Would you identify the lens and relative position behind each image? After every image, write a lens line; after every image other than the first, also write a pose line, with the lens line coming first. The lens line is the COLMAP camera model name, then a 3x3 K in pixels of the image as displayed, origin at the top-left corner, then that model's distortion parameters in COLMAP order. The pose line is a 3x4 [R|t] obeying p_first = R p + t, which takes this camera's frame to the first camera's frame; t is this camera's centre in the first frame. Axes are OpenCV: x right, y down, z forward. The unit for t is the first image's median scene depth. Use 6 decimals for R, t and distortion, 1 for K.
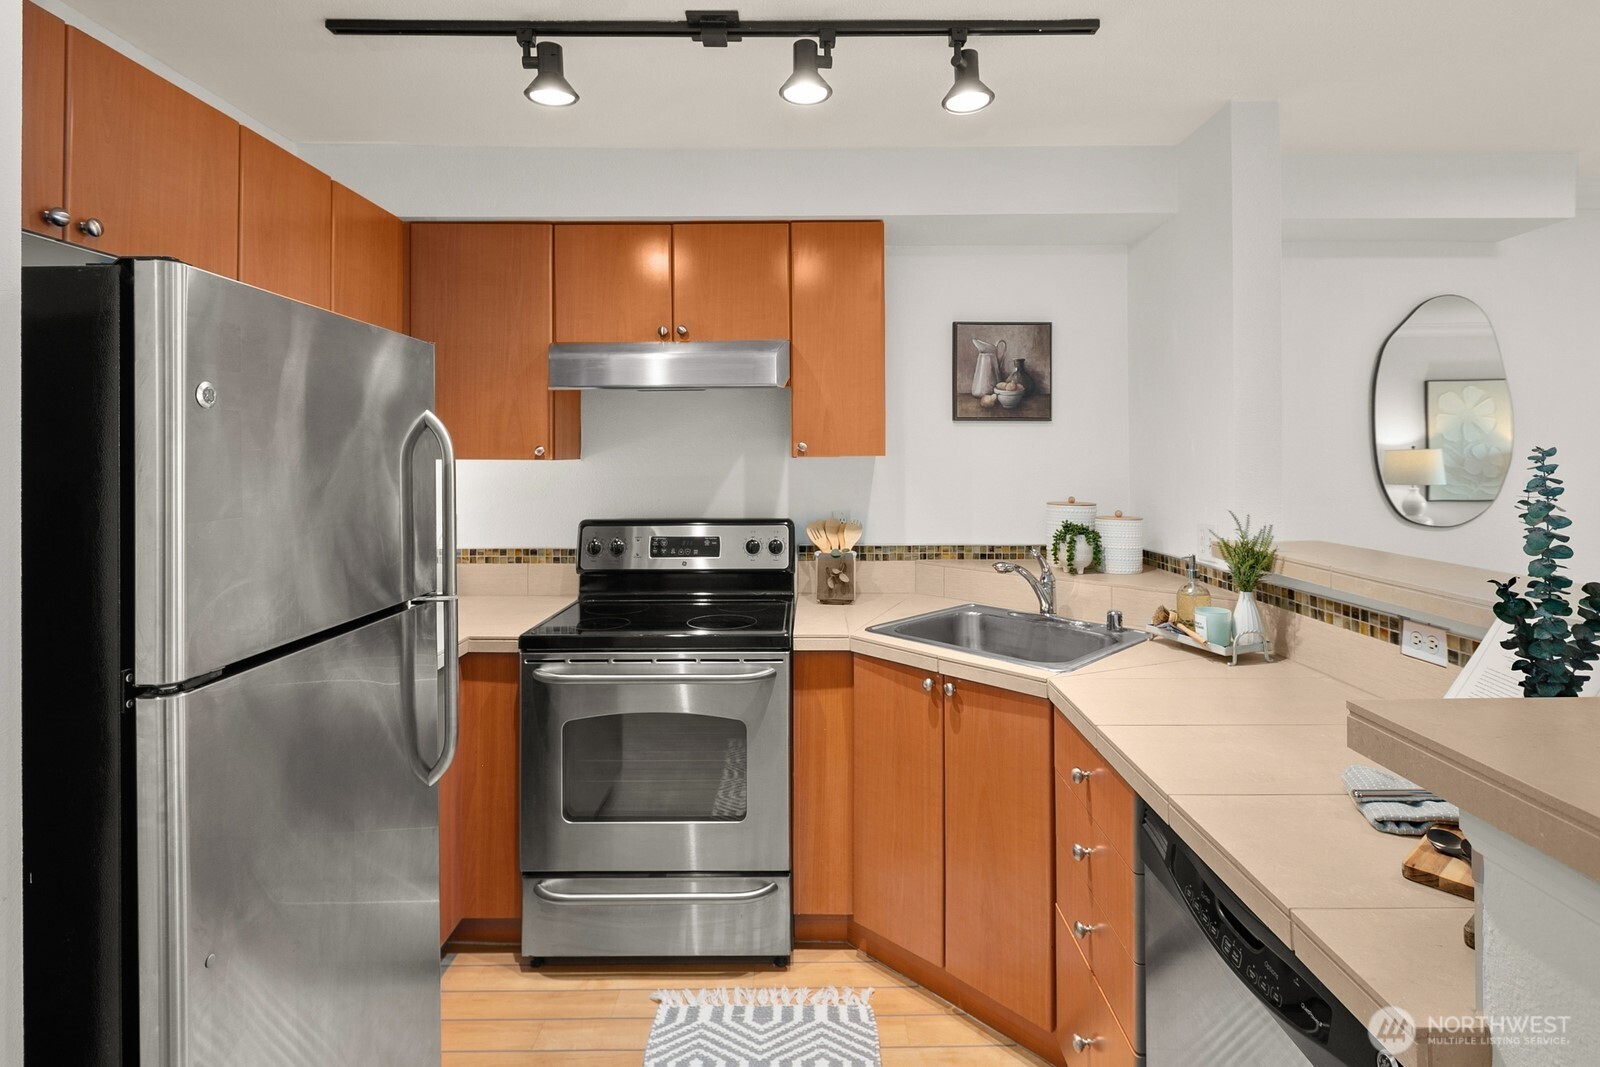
lens RADIAL K [[782.7, 0, 805.6], [0, 782.7, 451.2], [0, 0, 1]] dist [0.002970, -0.000635]
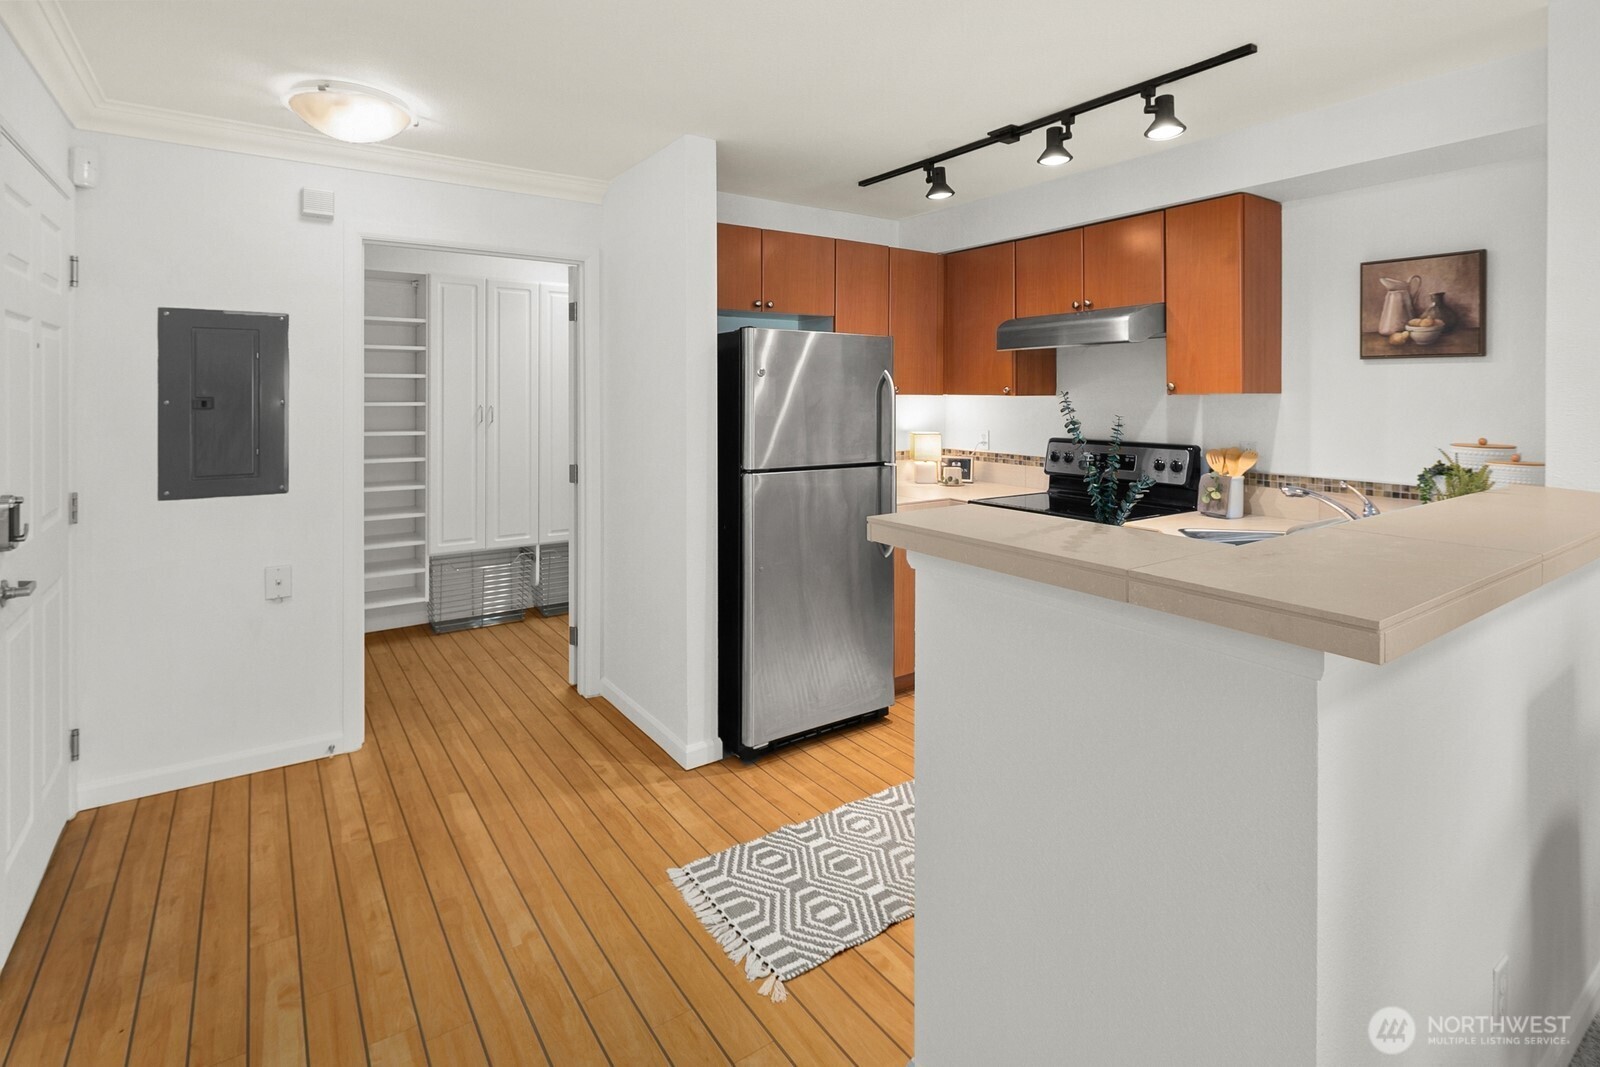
lens RADIAL K [[774.8, 0, 801.5], [0, 774.8, 393.8], [0, 0, 1]] dist [0.002748, -0.000184]
pose [[0.568995, 0.003845, -0.822332, 0.667814], [0.004642, 0.999958, 0.007887, -0.006130], [0.822328, -0.008305, 0.568954, -0.197577]]
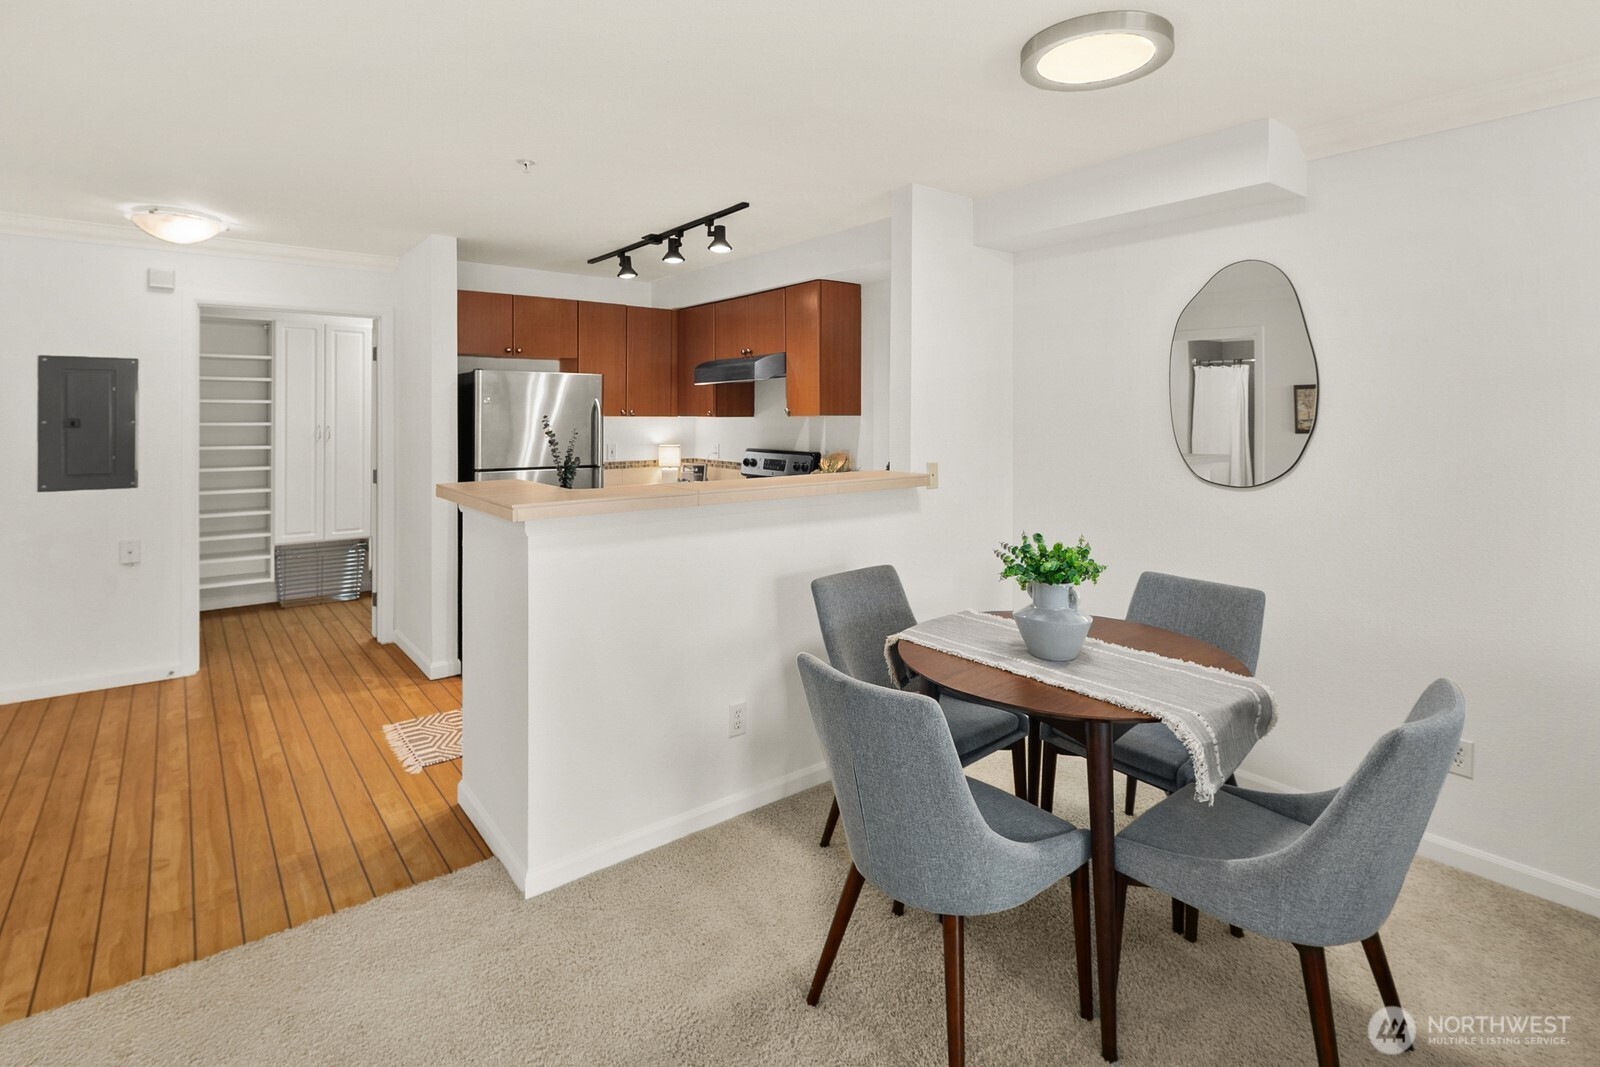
lens RADIAL K [[772.1, 0, 801.0], [0, 772.1, 410.2], [0, 0, 1]] dist [-0.001004, -0.001181]
pose [[0.624008, -0.001181, -0.781417, 1.381917], [0.004645, 0.999987, 0.002198, -0.010195], [0.781404, -0.005001, 0.624005, -0.092843]]
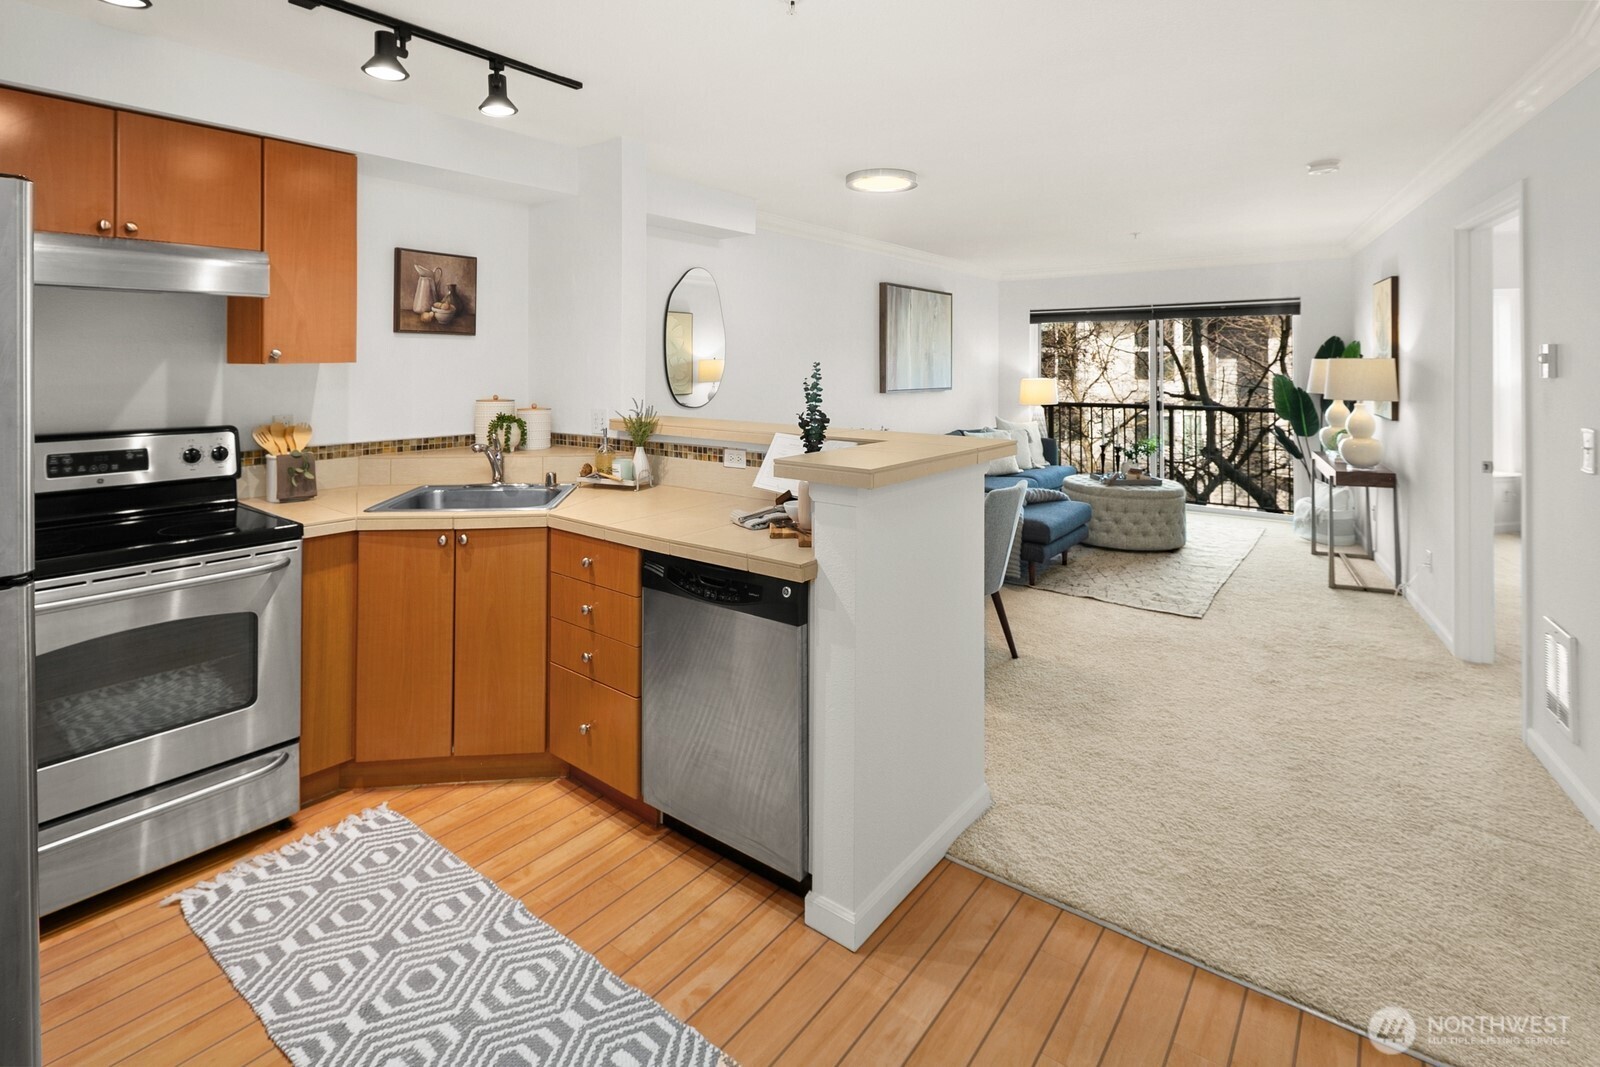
lens RADIAL K [[776.2, 0, 799.3], [0, 776.2, 355.5], [0, 0, 1]] dist [0.001626, -0.000113]
pose [[0.609864, 0.012862, 0.792402, -0.391907], [-0.010171, 0.999913, -0.008403, -0.001499], [-0.792441, -0.002935, 0.609942, -0.191334]]
